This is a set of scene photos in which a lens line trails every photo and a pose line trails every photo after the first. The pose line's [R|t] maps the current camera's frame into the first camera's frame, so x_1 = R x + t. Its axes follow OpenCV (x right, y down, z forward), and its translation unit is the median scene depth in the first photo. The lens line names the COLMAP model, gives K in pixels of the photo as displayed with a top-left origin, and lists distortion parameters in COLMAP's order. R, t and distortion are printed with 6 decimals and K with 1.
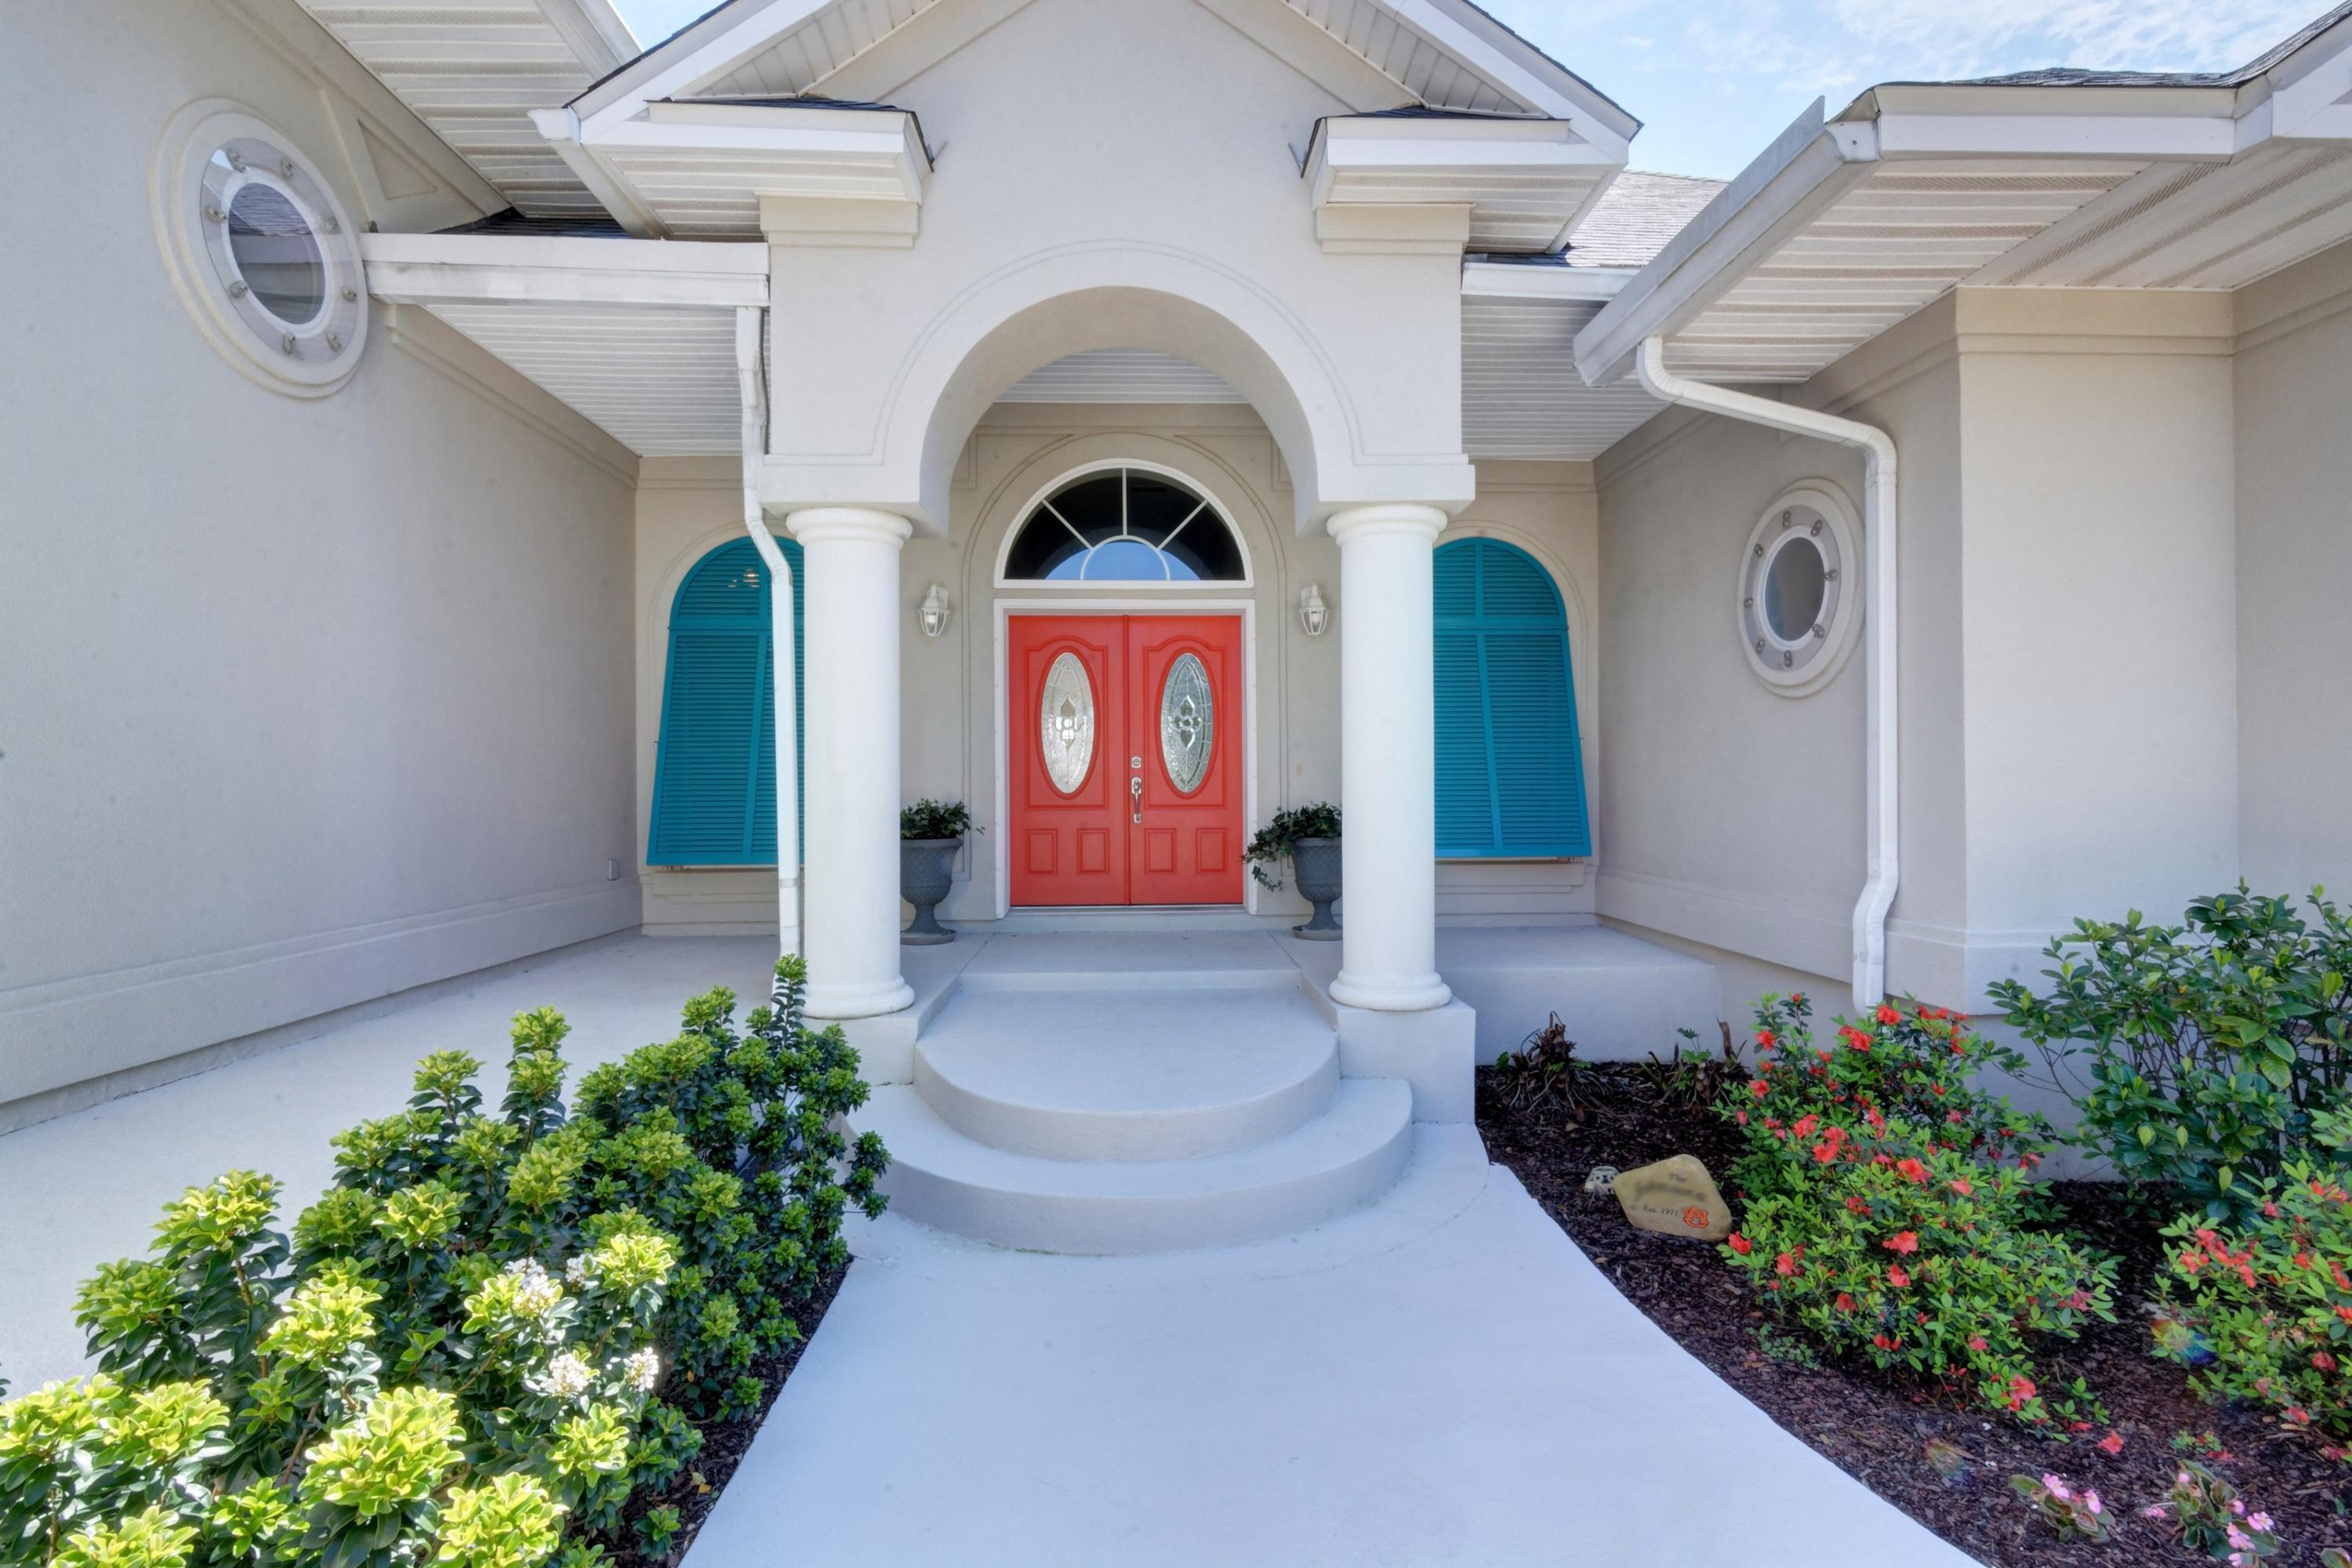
lens RADIAL K [[1117.6, 0, 1178.1], [0, 1117.6, 777.3], [0, 0, 1]] dist [-0.000288, 0.000303]
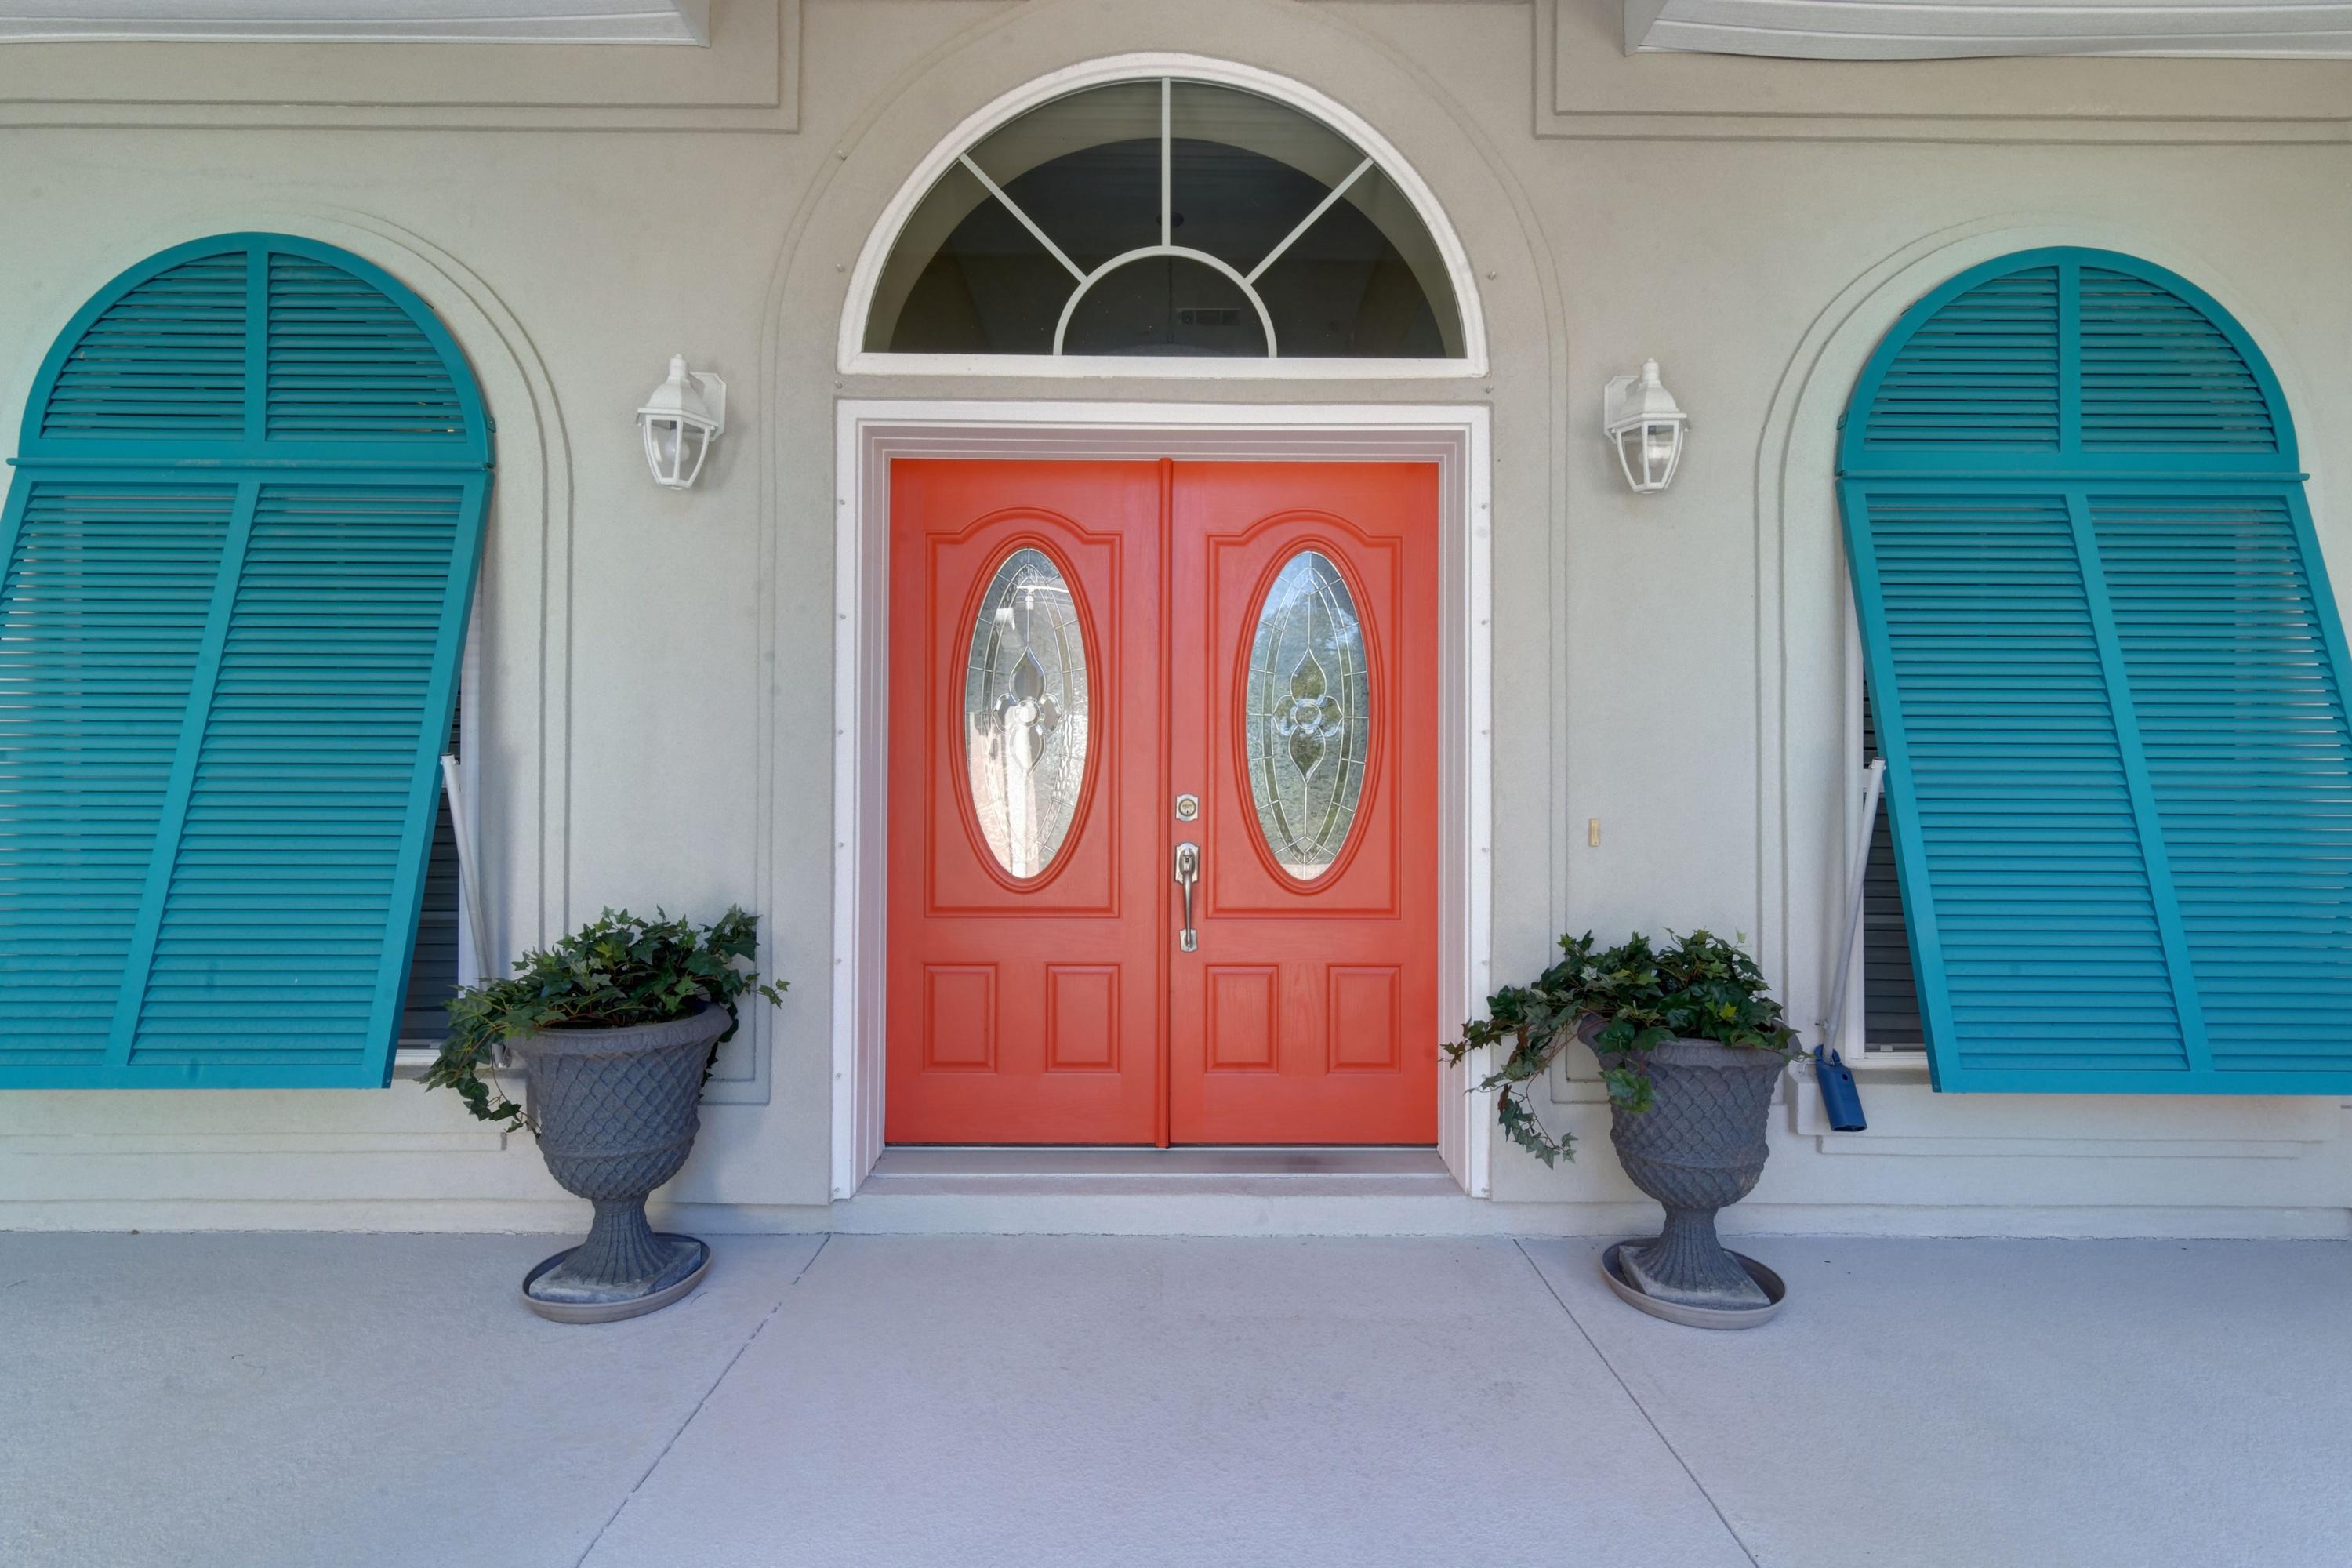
lens RADIAL K [[1117.6, 0, 1178.1], [0, 1117.6, 777.3], [0, 0, 1]] dist [-0.000288, 0.000303]
pose [[0.999313, 0.009982, -0.035698, -0.025979], [-0.010229, 0.999925, -0.006758, -0.021991], [0.035628, 0.007119, 0.999340, 0.579185]]
